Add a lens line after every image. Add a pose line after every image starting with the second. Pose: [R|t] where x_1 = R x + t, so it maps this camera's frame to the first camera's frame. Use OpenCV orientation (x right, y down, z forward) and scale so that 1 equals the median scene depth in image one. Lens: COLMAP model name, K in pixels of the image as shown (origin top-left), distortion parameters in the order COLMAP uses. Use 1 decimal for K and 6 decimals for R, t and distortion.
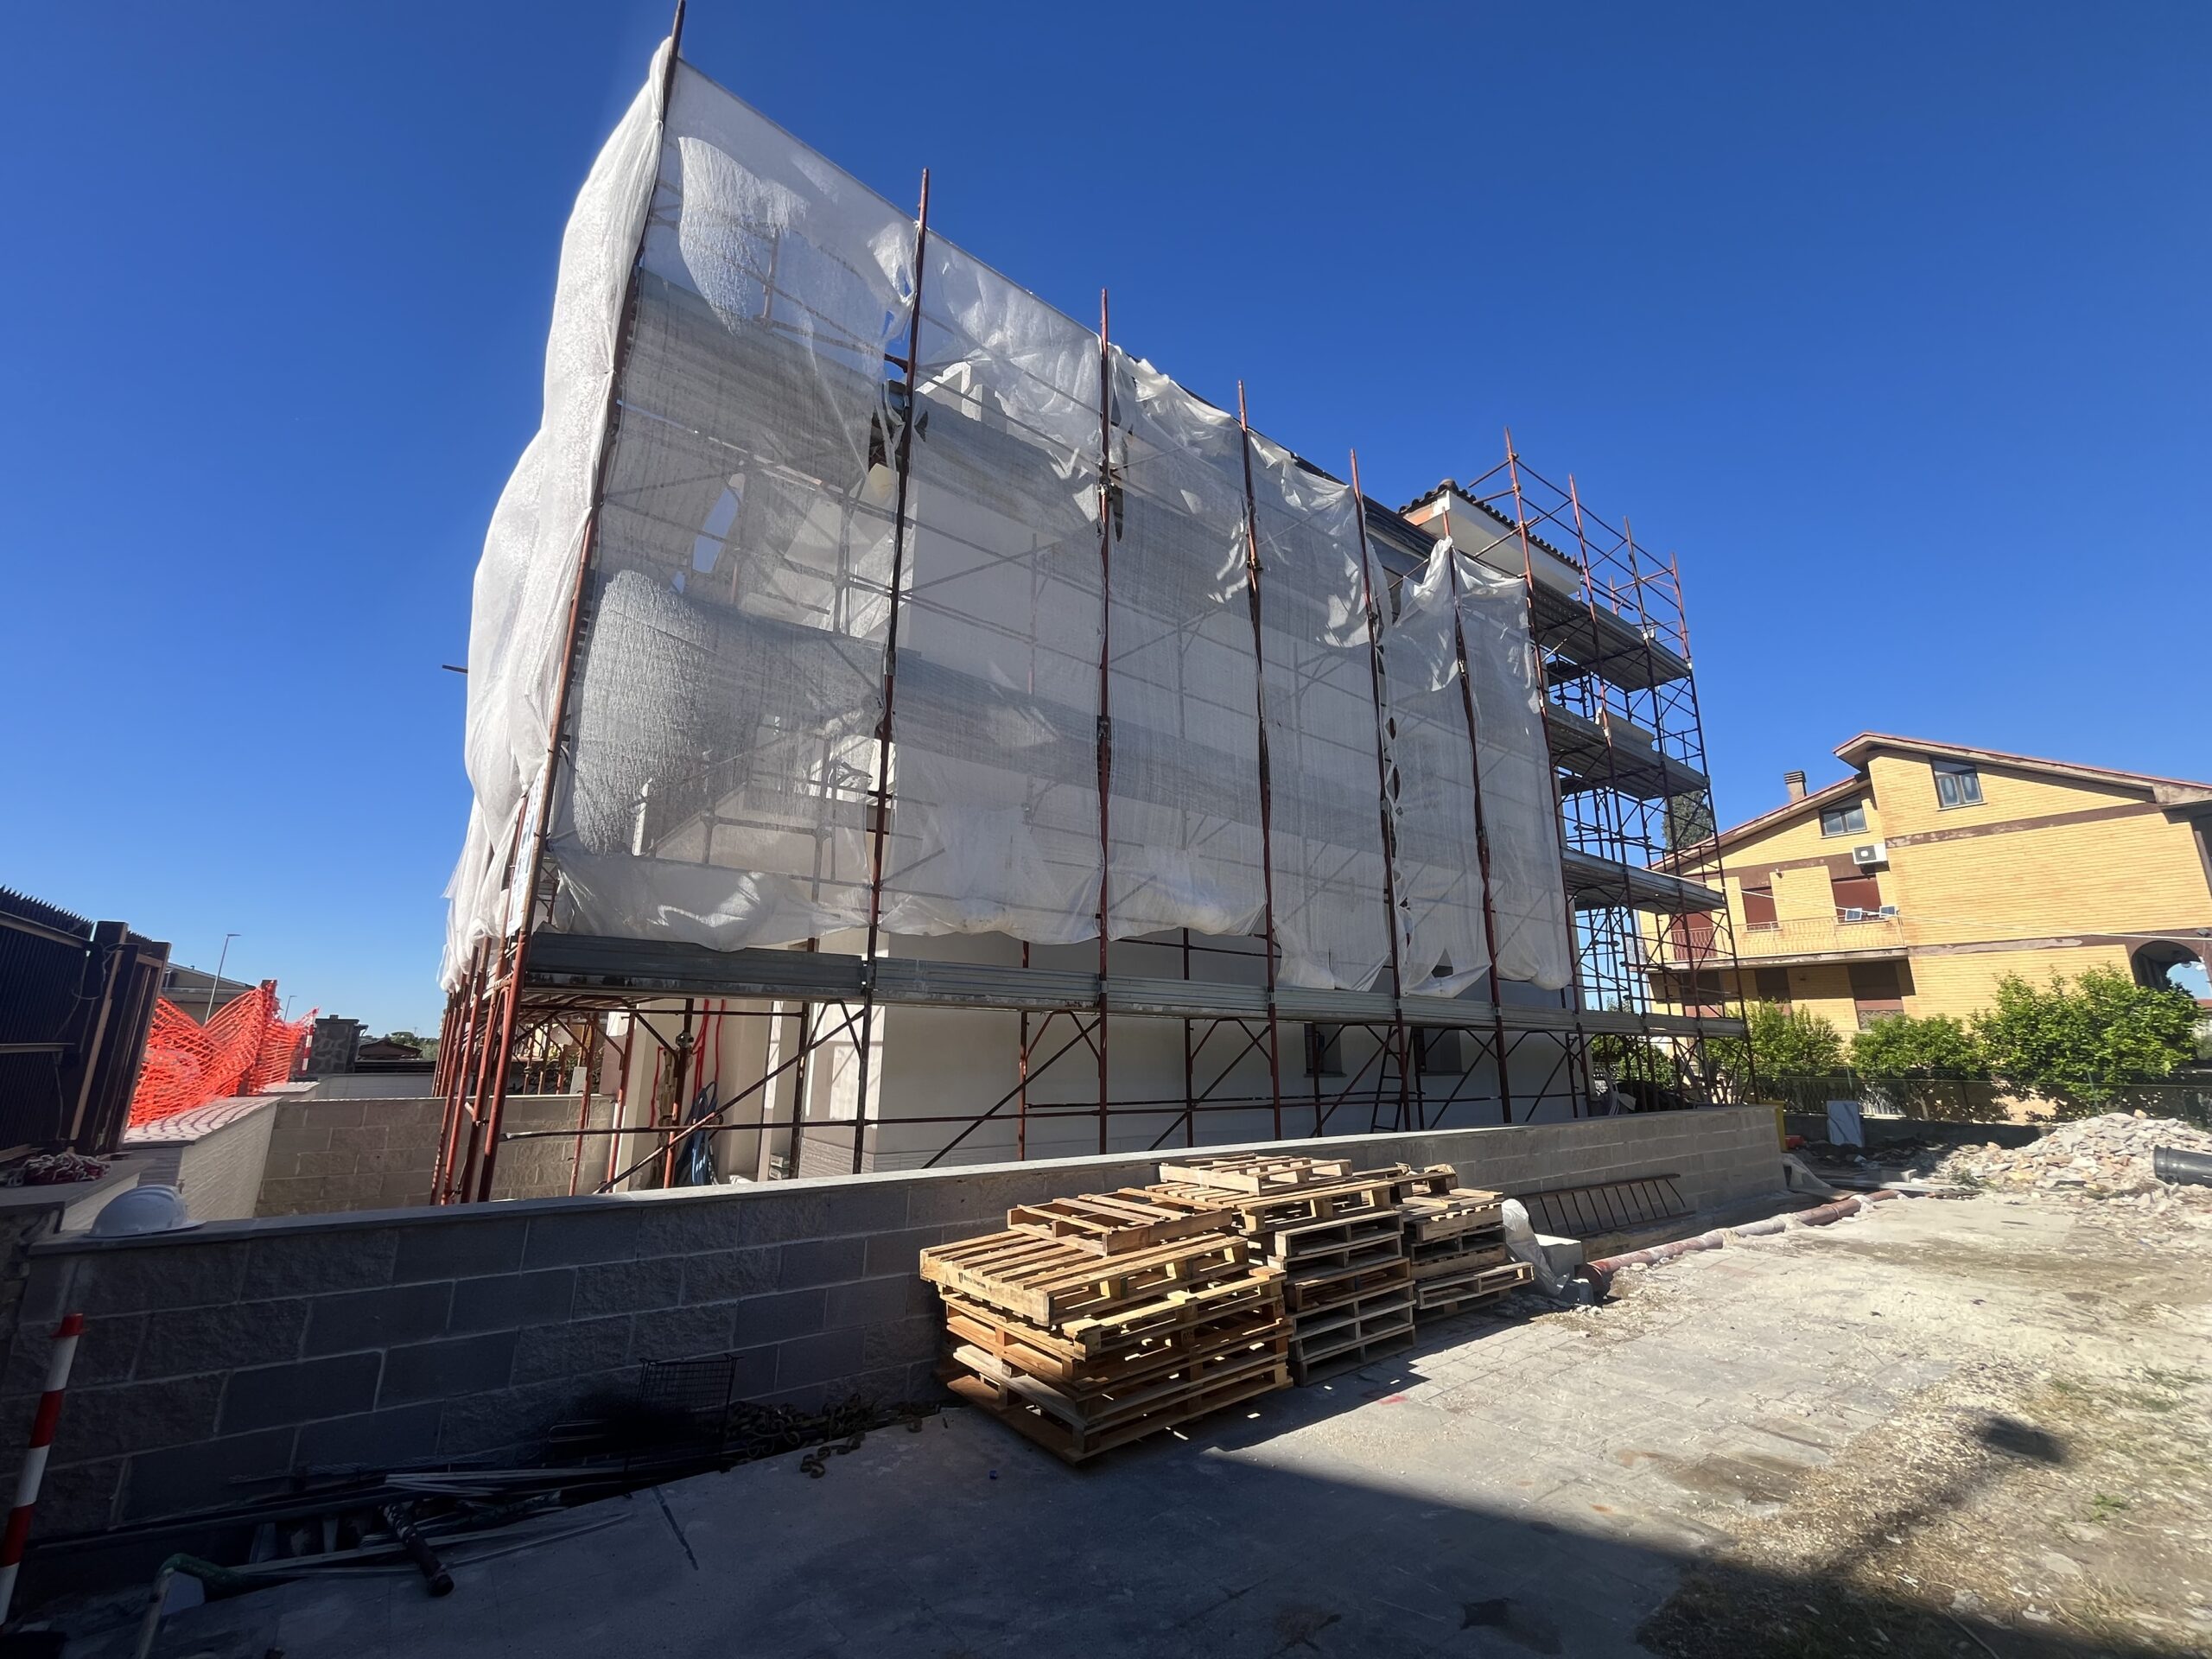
lens RADIAL K [[893.0, 0, 1096.3], [0, 893.0, 833.5], [0, 0, 1]] dist [-0.000810, -0.000370]
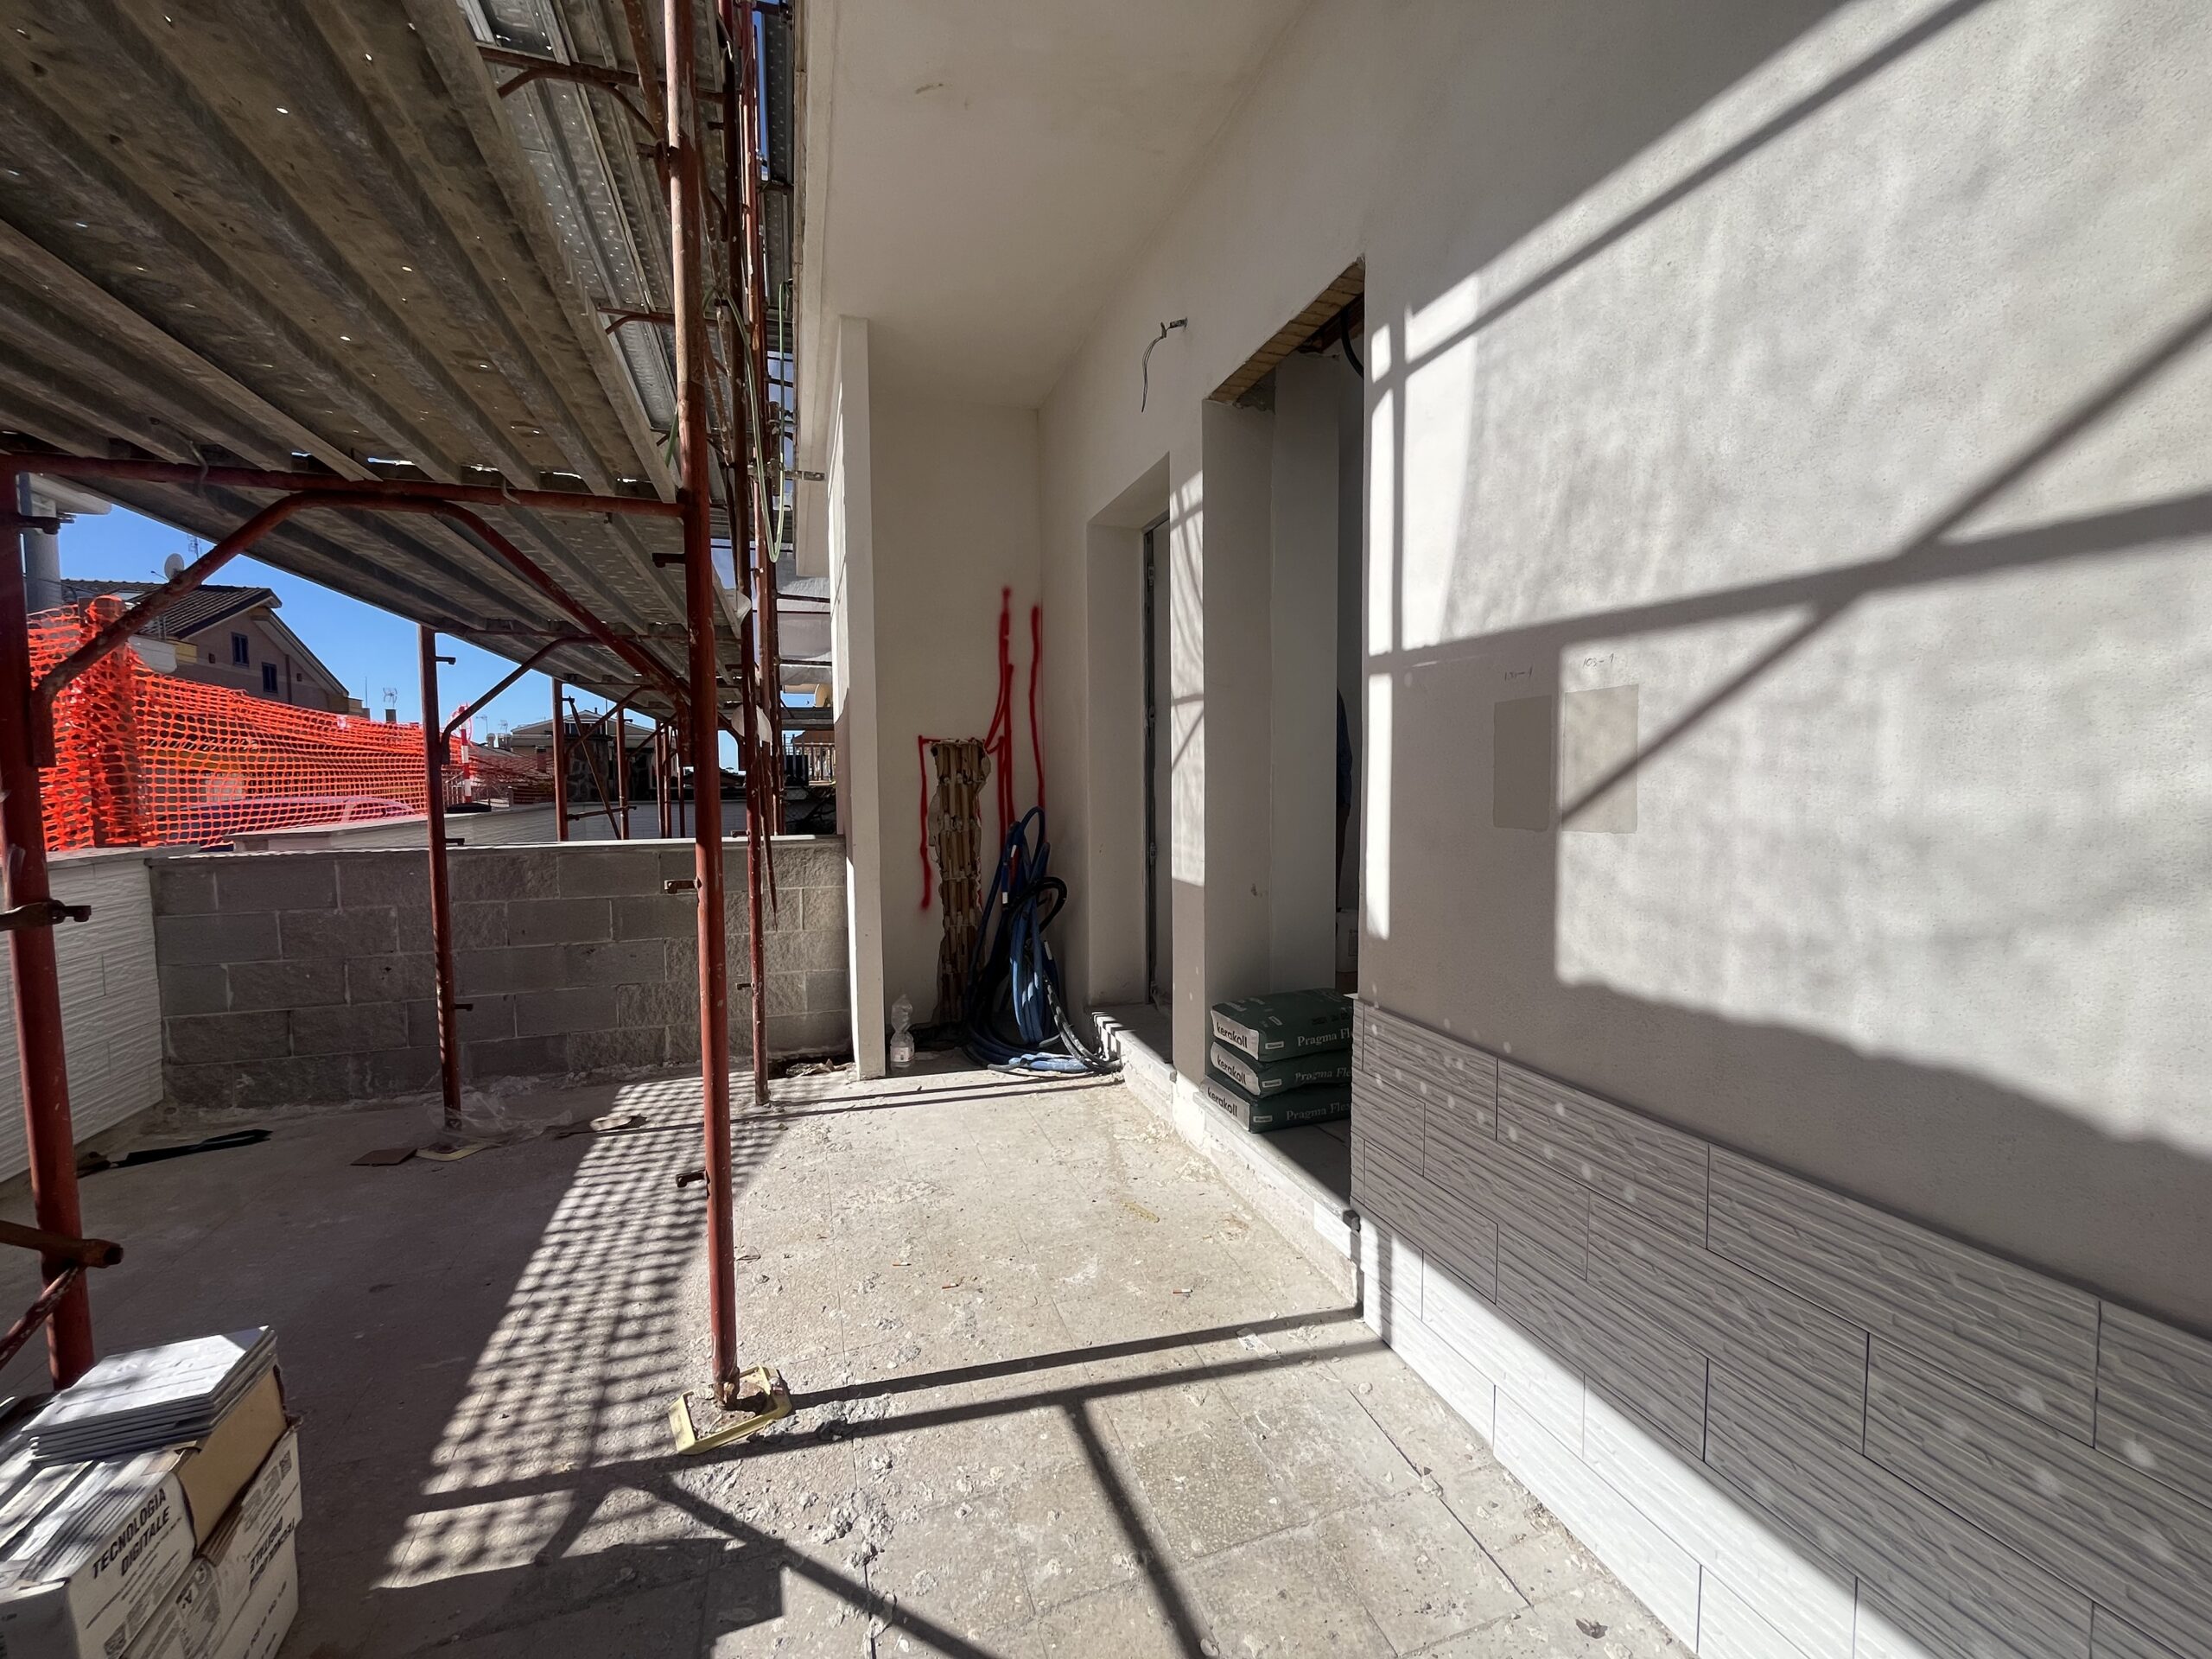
lens RADIAL K [[904.6, 0, 1106.0], [0, 904.6, 829.5], [0, 0, 1]] dist [-0.000459, 0.000156]
pose [[0.948691, -0.000107, -0.316205, -0.115636], [0.091697, 0.957122, 0.274790, 0.076255], [0.302617, -0.289686, 0.908023, 0.273199]]
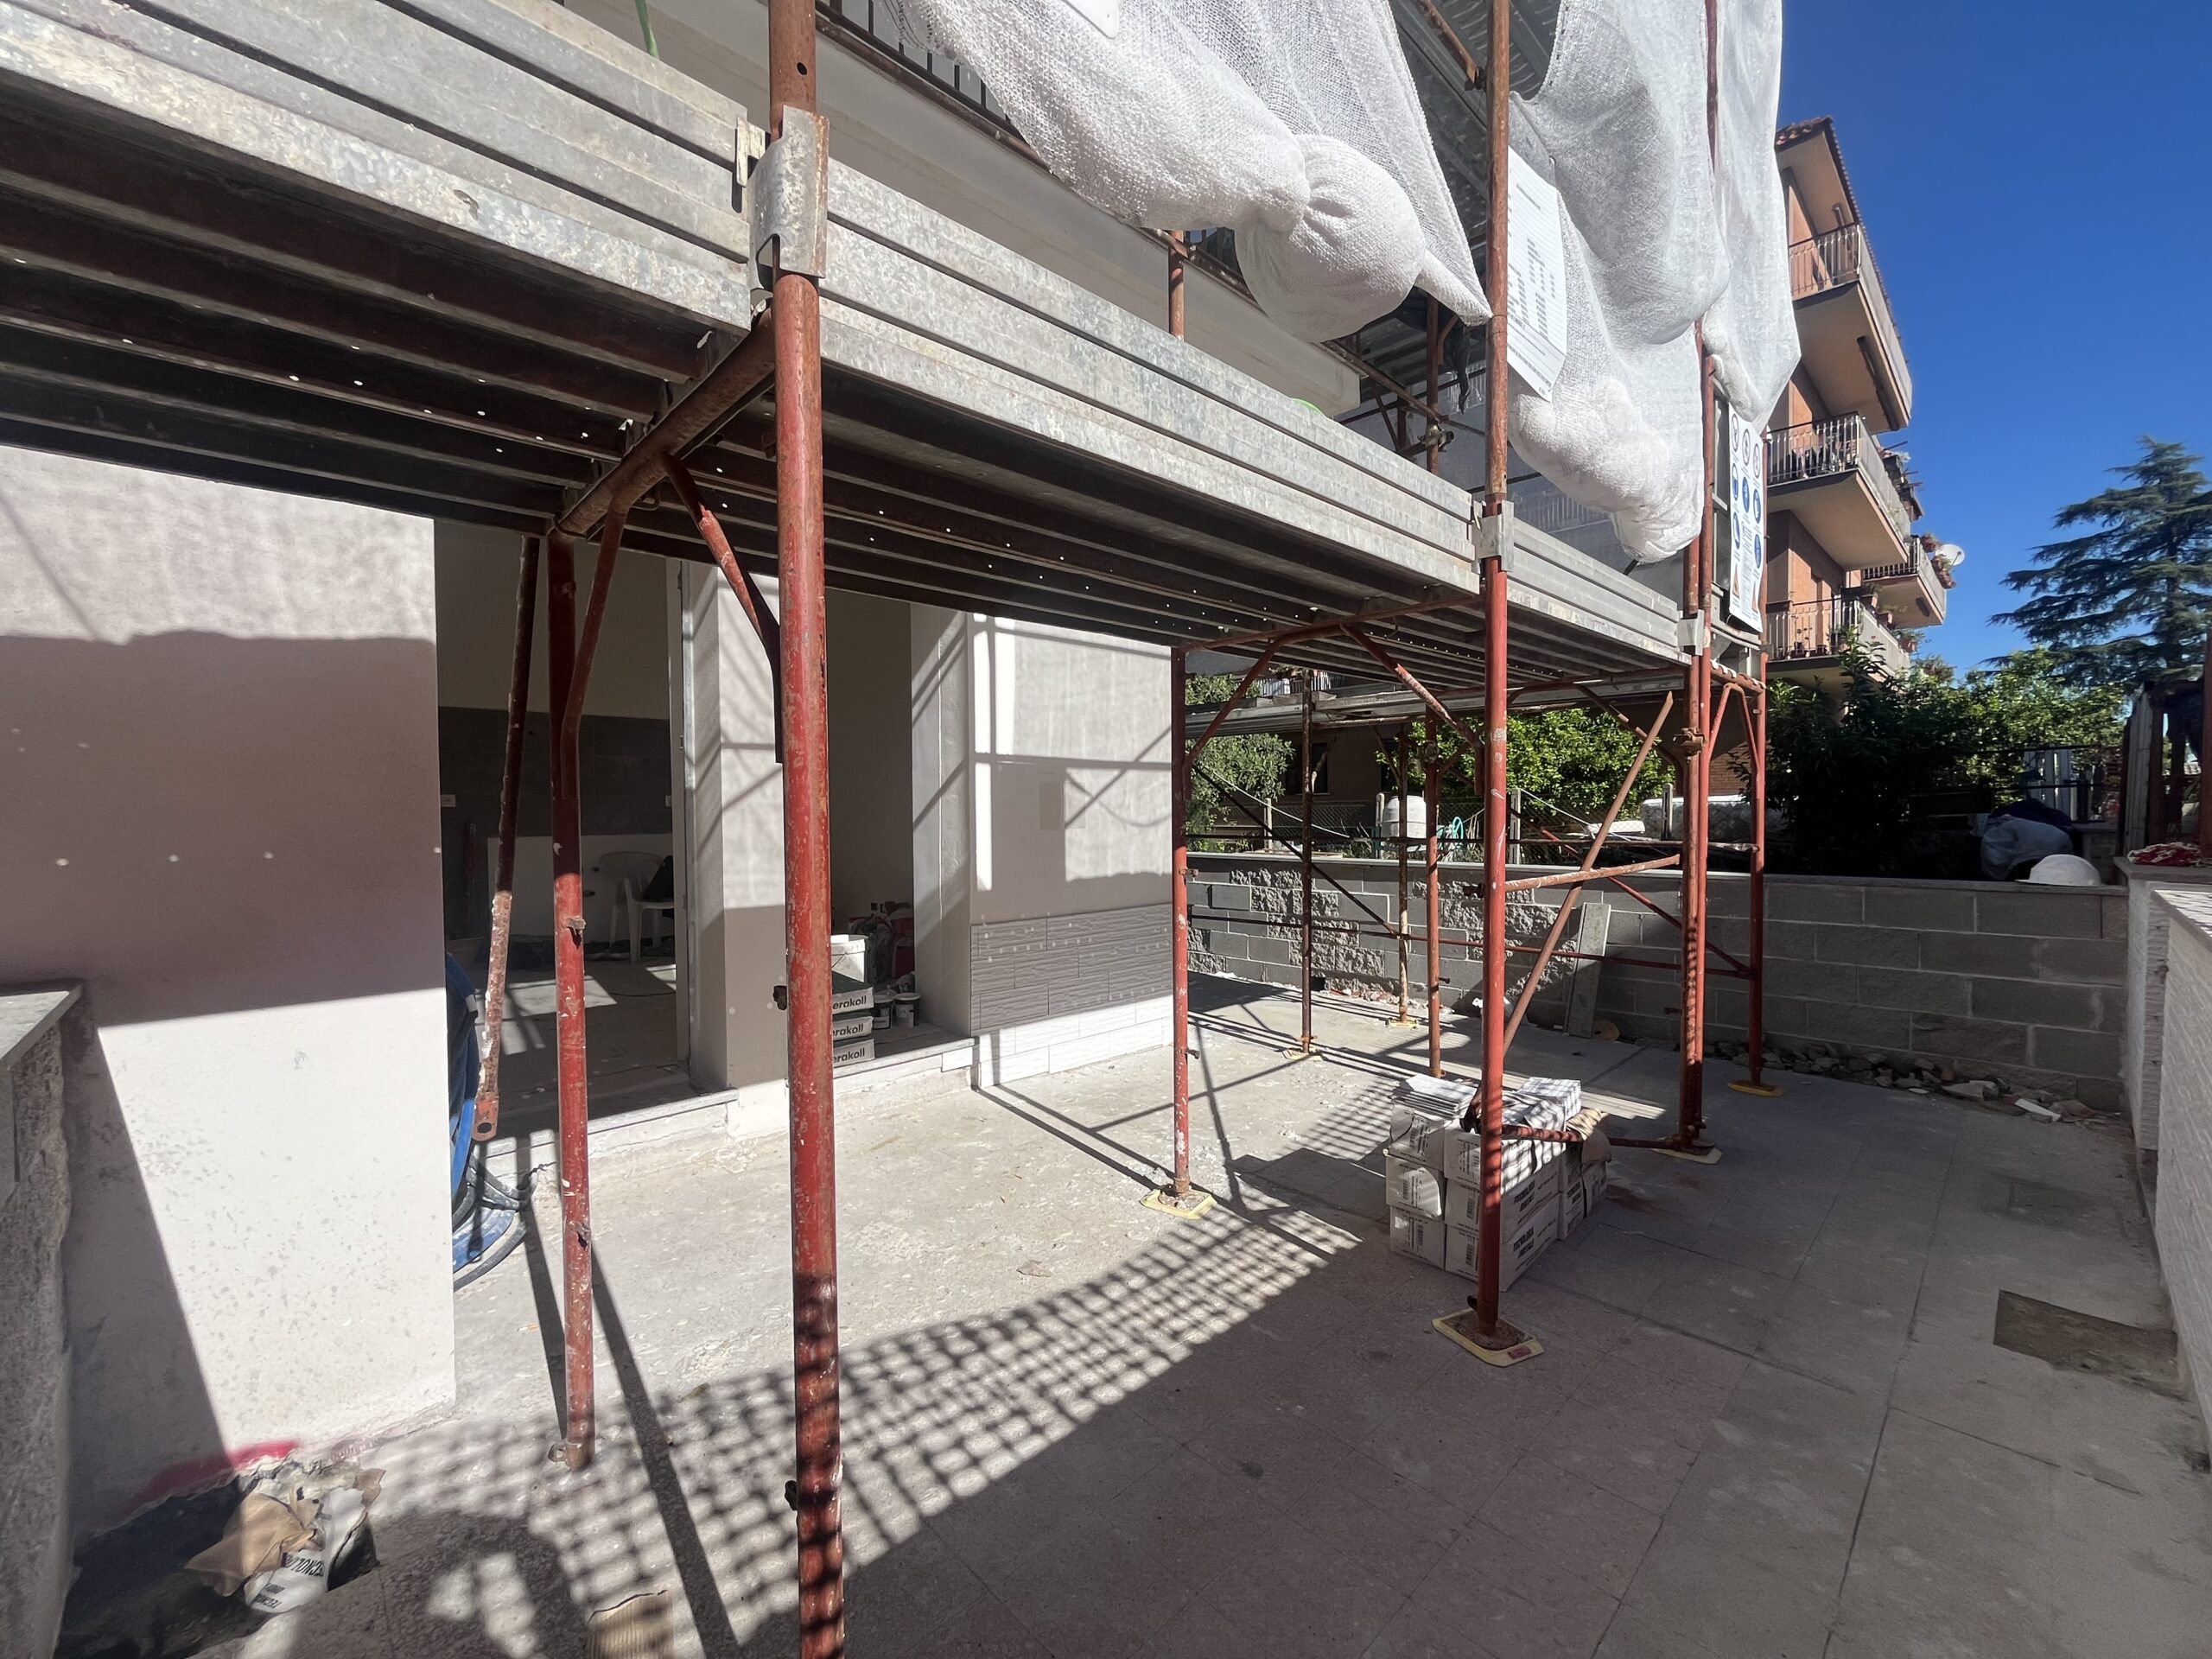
lens RADIAL K [[893.0, 0, 1096.3], [0, 893.0, 833.5], [0, 0, 1]] dist [-0.000810, -0.000370]
pose [[-0.111014, -0.036460, 0.993150, -0.323940], [-0.223467, 0.974652, 0.010801, 0.097731], [-0.968369, -0.220737, -0.116347, 0.372415]]
